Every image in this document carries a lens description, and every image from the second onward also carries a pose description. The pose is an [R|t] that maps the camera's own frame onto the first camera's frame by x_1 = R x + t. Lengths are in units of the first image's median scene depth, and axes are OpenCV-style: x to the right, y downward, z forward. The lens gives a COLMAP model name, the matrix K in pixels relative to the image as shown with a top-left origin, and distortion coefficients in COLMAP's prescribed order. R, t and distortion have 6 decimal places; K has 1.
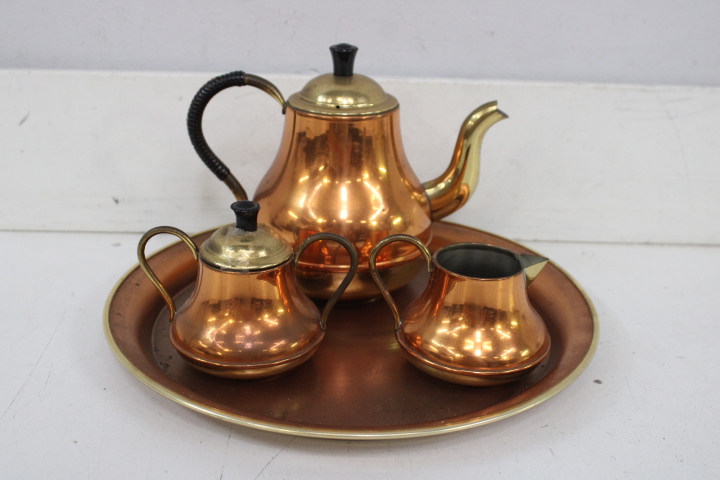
lens RADIAL K [[937.1, 0, 359.2], [0, 937.1, 239.3], [0, 0, 1]] dist [-0.070353, 0.115174]
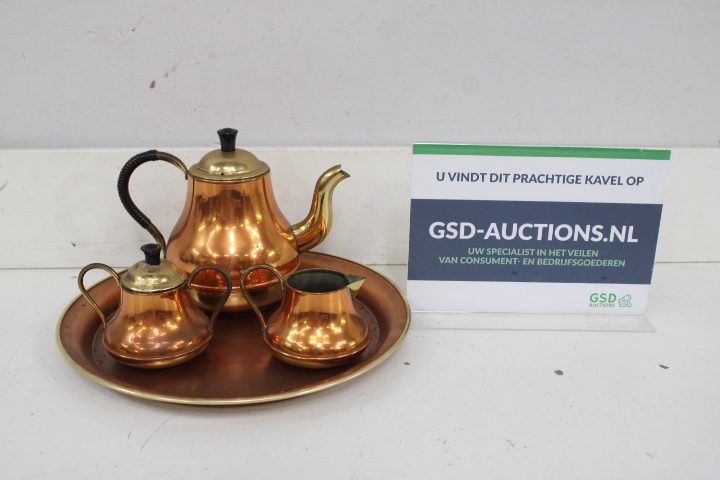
lens RADIAL K [[832.2, 0, 358.6], [0, 832.2, 232.6], [0, 0, 1]] dist [-0.085847, 0.050311]
pose [[0.999023, -0.031060, 0.031436, 0.134138], [0.032248, 0.998756, -0.038024, 0.000068], [-0.030216, 0.039000, 0.998782, -0.236487]]
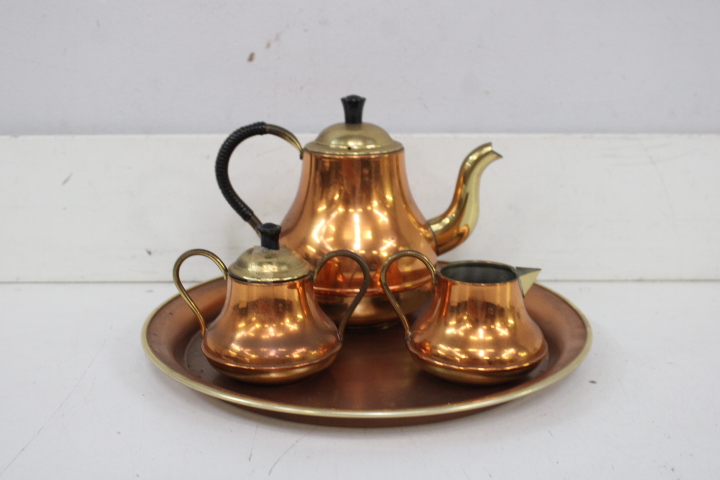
lens RADIAL K [[937.1, 0, 359.2], [0, 937.1, 239.3], [0, 0, 1]] dist [-0.070353, 0.115174]
pose [[0.999504, -0.026836, -0.016454, 0.004543], [0.024454, 0.991083, -0.130986, 0.110730], [0.019823, 0.130519, 0.991248, -0.097501]]
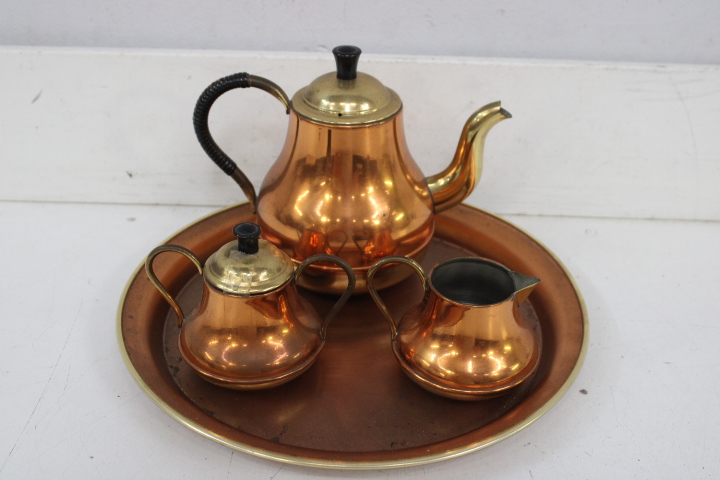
lens RADIAL K [[937.1, 0, 359.2], [0, 937.1, 239.3], [0, 0, 1]] dist [-0.070353, 0.115174]
pose [[0.999271, 0.012525, -0.036076, 0.034735], [-0.006410, 0.986291, 0.164889, -0.169114], [0.037646, -0.164538, 0.985652, -0.015989]]
